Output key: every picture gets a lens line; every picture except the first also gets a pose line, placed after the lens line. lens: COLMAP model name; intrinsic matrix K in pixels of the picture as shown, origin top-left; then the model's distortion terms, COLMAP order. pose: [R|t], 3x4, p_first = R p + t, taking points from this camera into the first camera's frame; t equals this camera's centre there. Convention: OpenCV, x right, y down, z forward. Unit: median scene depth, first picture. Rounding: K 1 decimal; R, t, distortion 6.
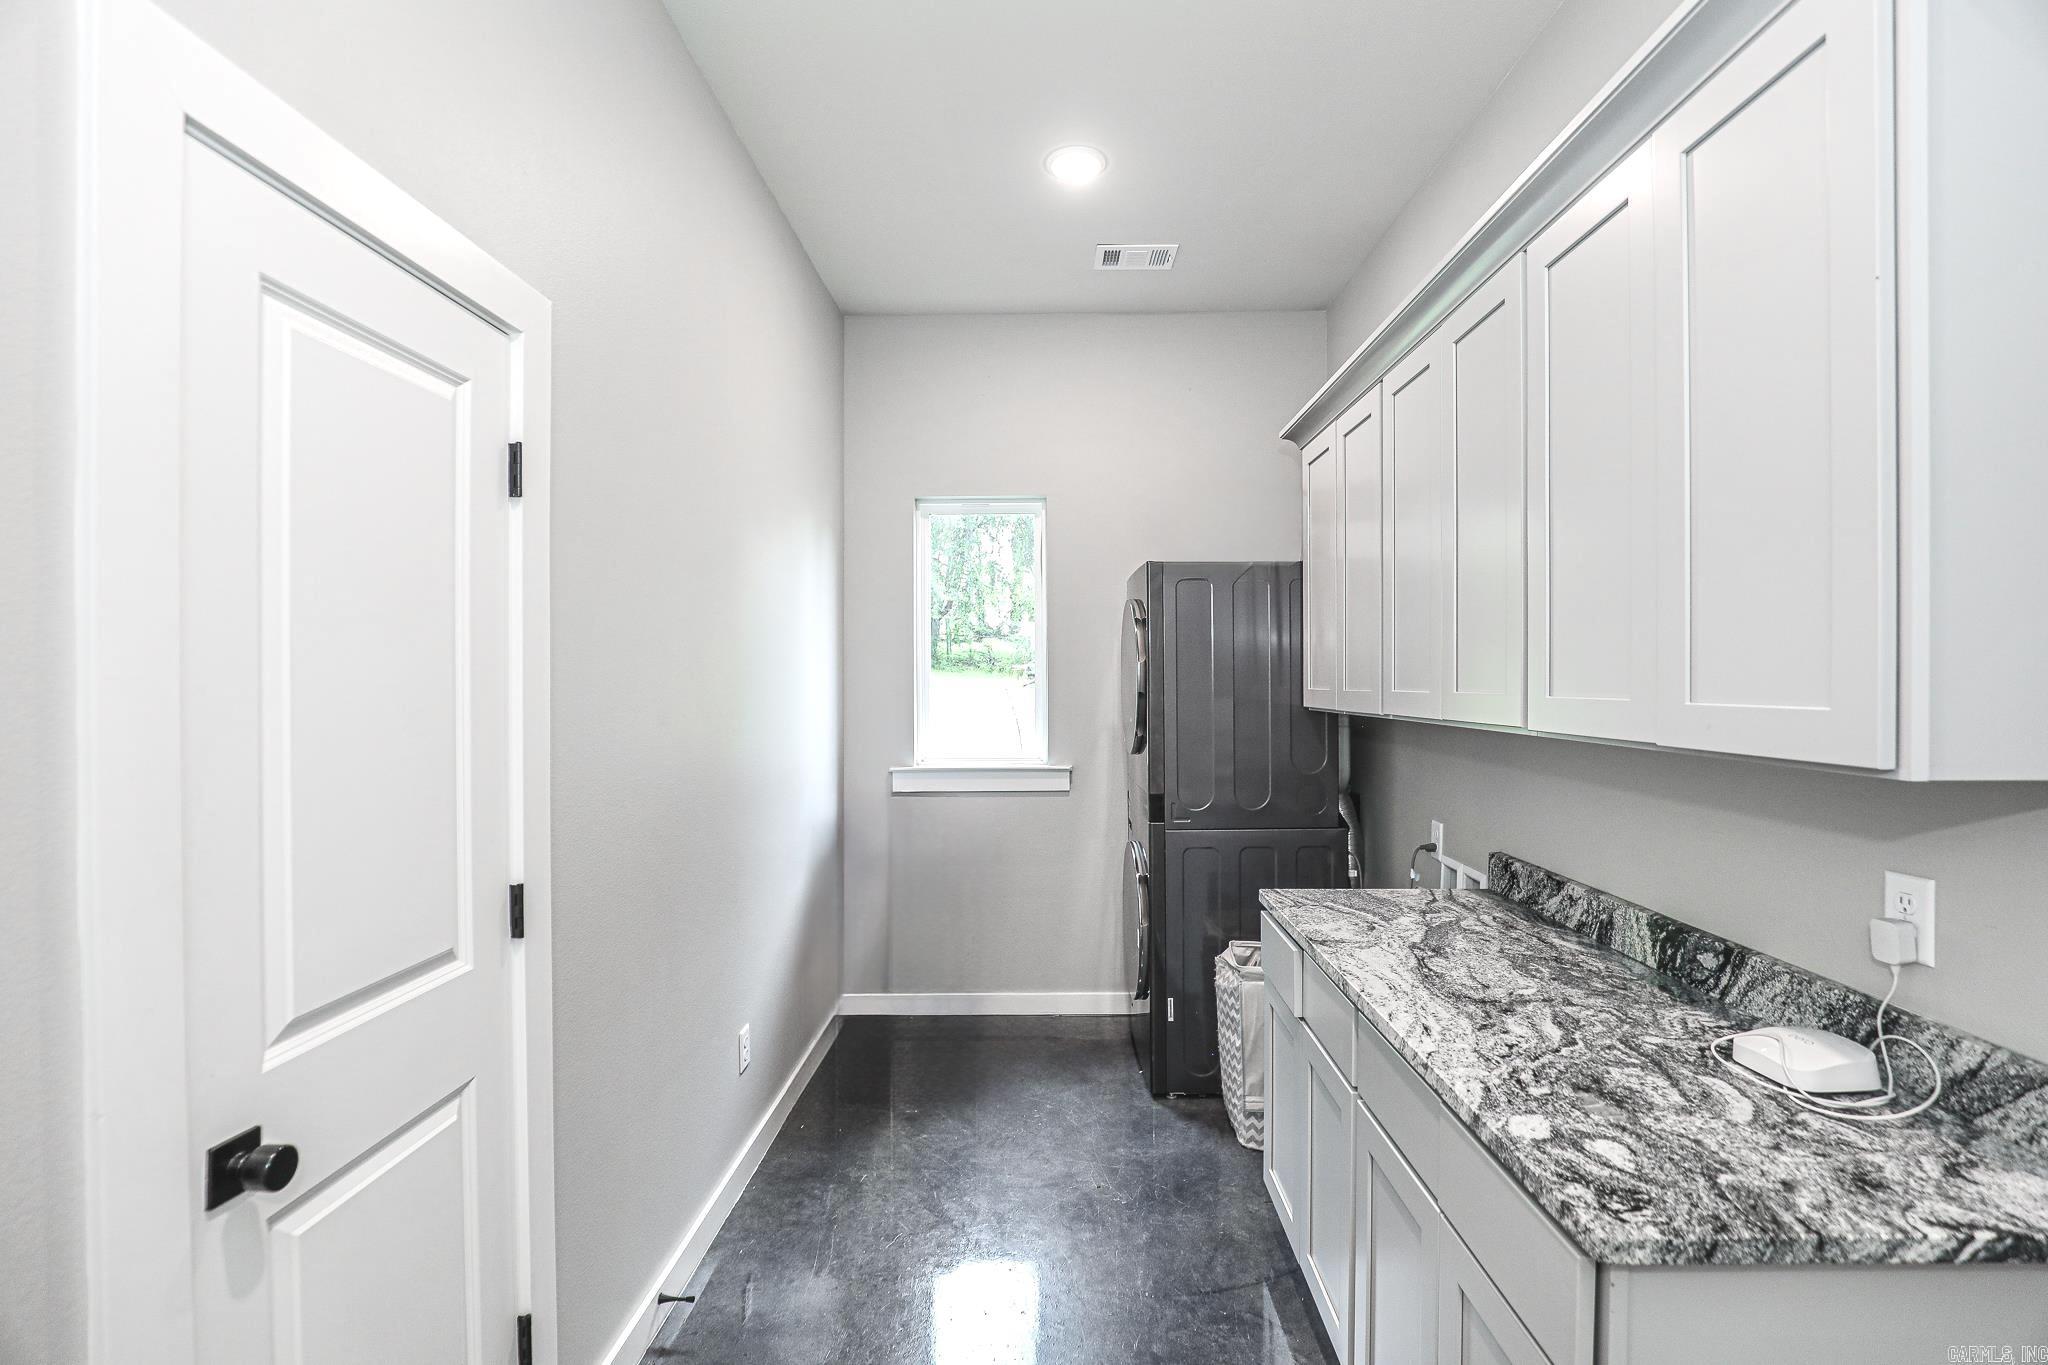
lens RADIAL K [[937.0, 0, 1027.4], [0, 937.0, 693.3], [0, 0, 1]] dist [-0.021984, 0.005578]
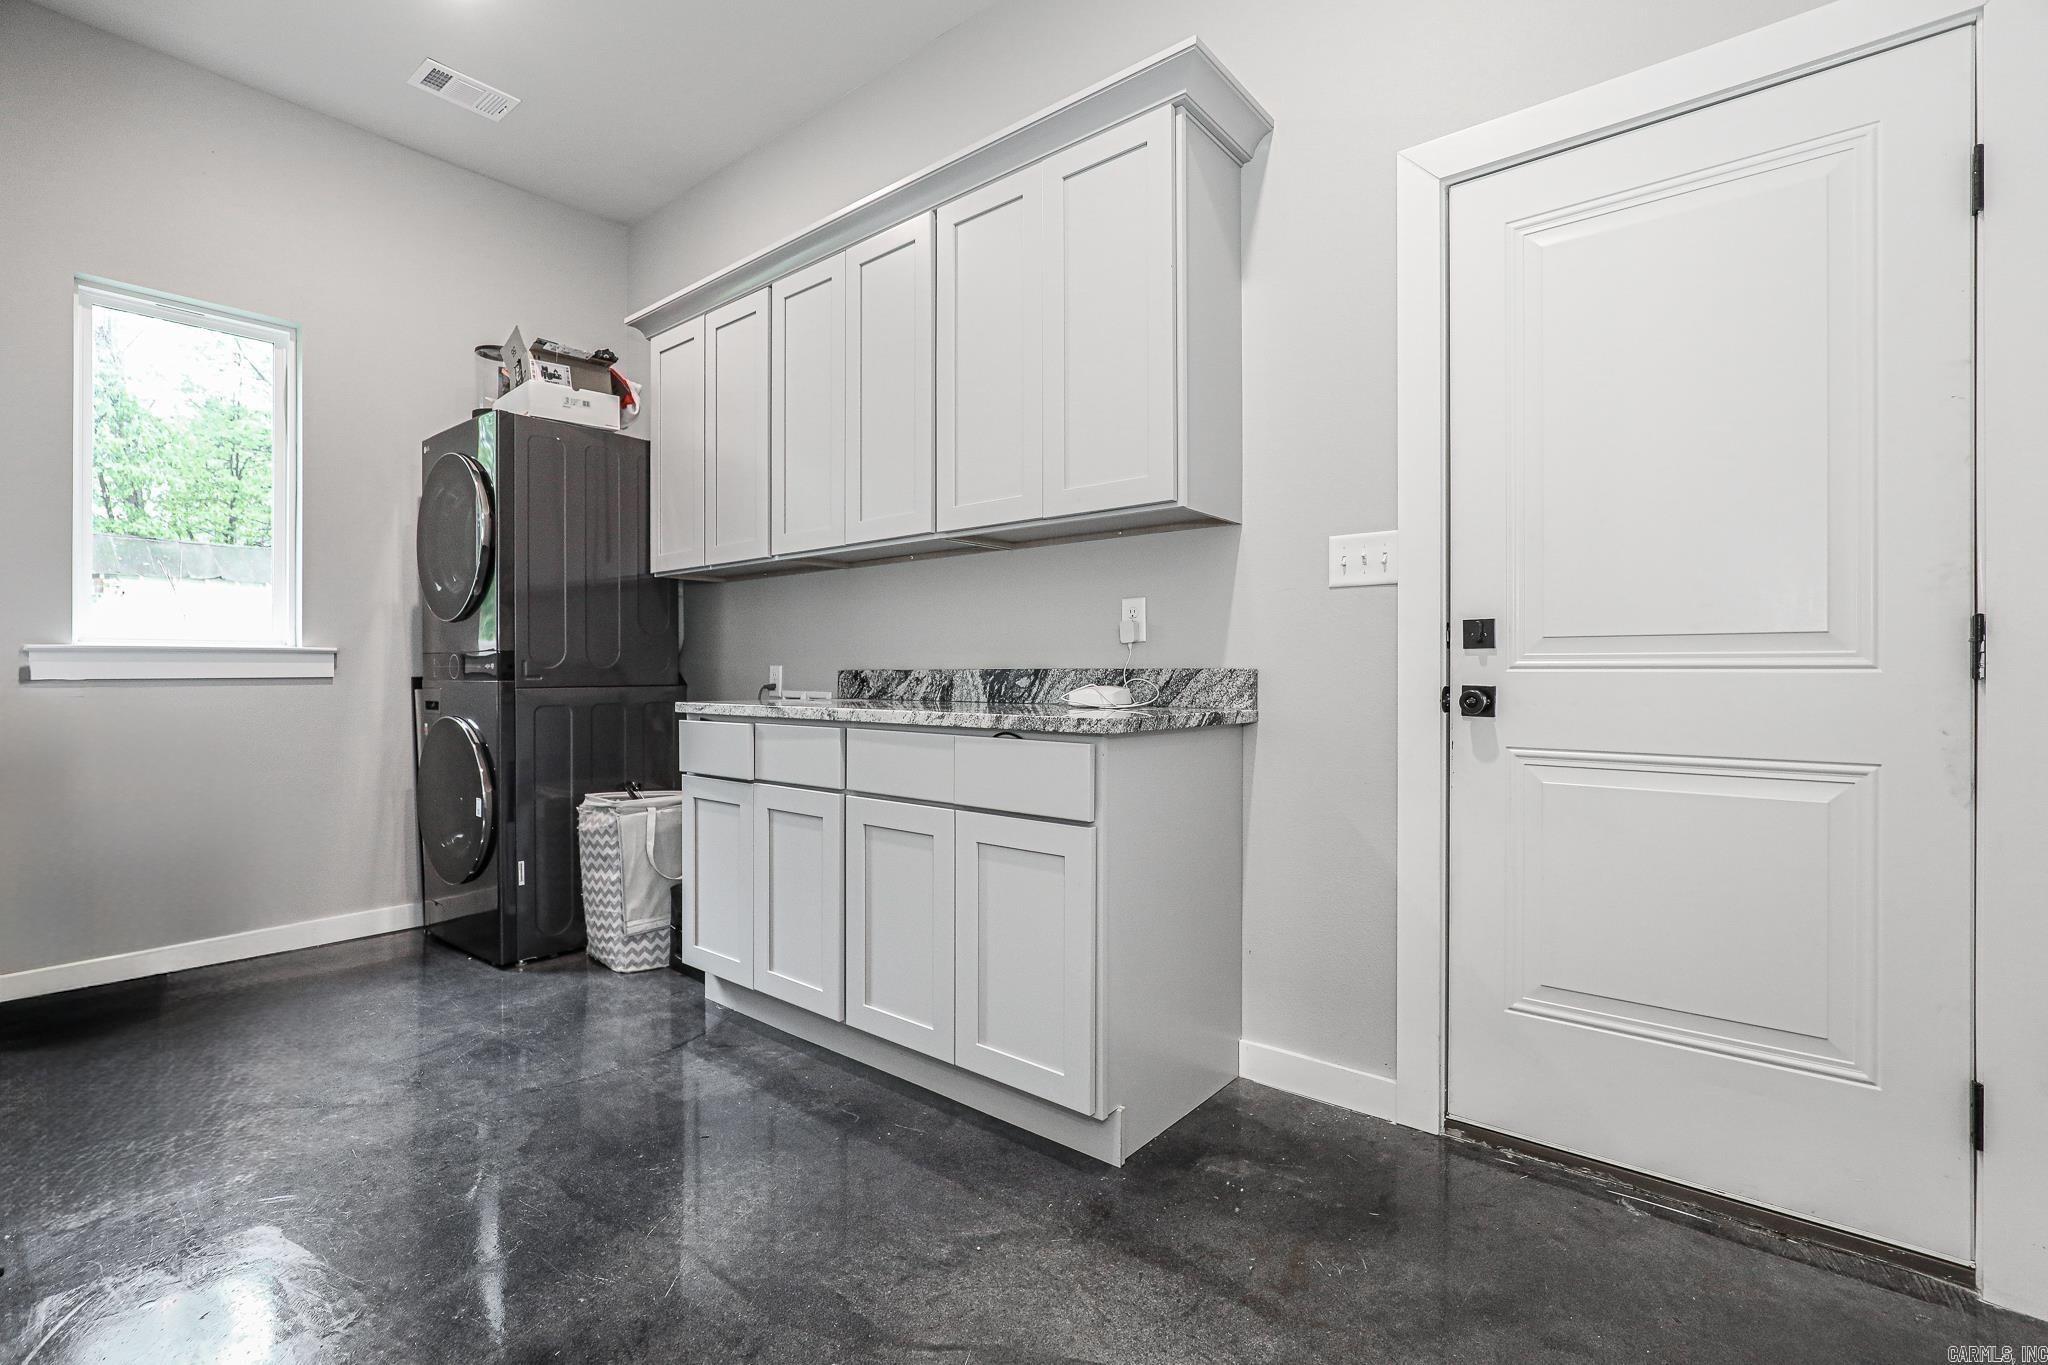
lens RADIAL K [[937.0, 0, 1020.3], [0, 937.0, 675.3], [0, 0, 1]] dist [-0.021984, 0.005578]
pose [[0.625308, 0.008251, 0.780334, -0.510801], [0.006749, 0.999850, -0.015980, 0.277762], [-0.780349, 0.015259, 0.625159, -0.024720]]
